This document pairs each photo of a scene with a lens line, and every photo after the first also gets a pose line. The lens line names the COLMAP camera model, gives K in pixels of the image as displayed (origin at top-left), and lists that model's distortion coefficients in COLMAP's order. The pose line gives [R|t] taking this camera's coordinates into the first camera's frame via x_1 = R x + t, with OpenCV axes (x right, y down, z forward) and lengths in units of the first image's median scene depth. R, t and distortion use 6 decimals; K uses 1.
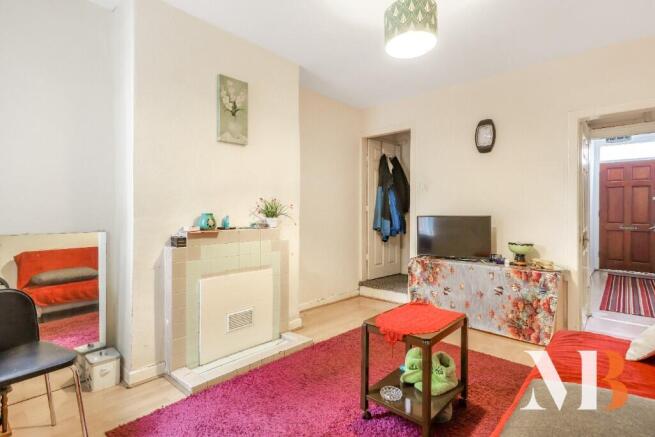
lens RADIAL K [[343.0, 0, 327.5], [0, 343.0, 218.5], [0, 0, 1]] dist [-0.000153, 0.000137]
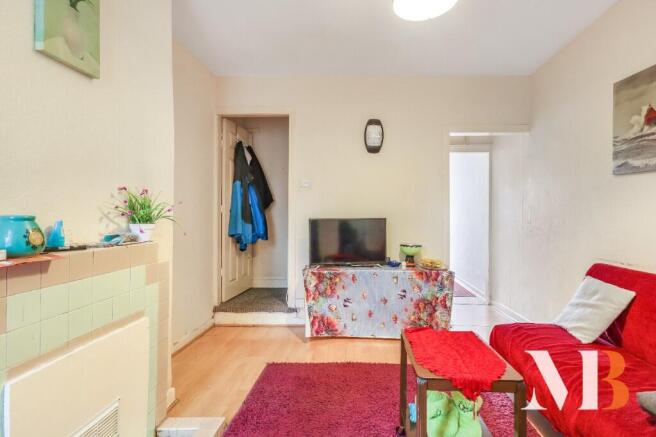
lens RADIAL K [[343.6, 0, 328.0], [0, 343.6, 218.5], [0, 0, 1]] dist [-0.000153, 0.000137]
pose [[0.747947, -0.004937, 0.663740, -0.301546], [0.007512, 0.999971, -0.001027, -0.007455], [-0.663716, 0.005754, 0.747962, 0.387328]]
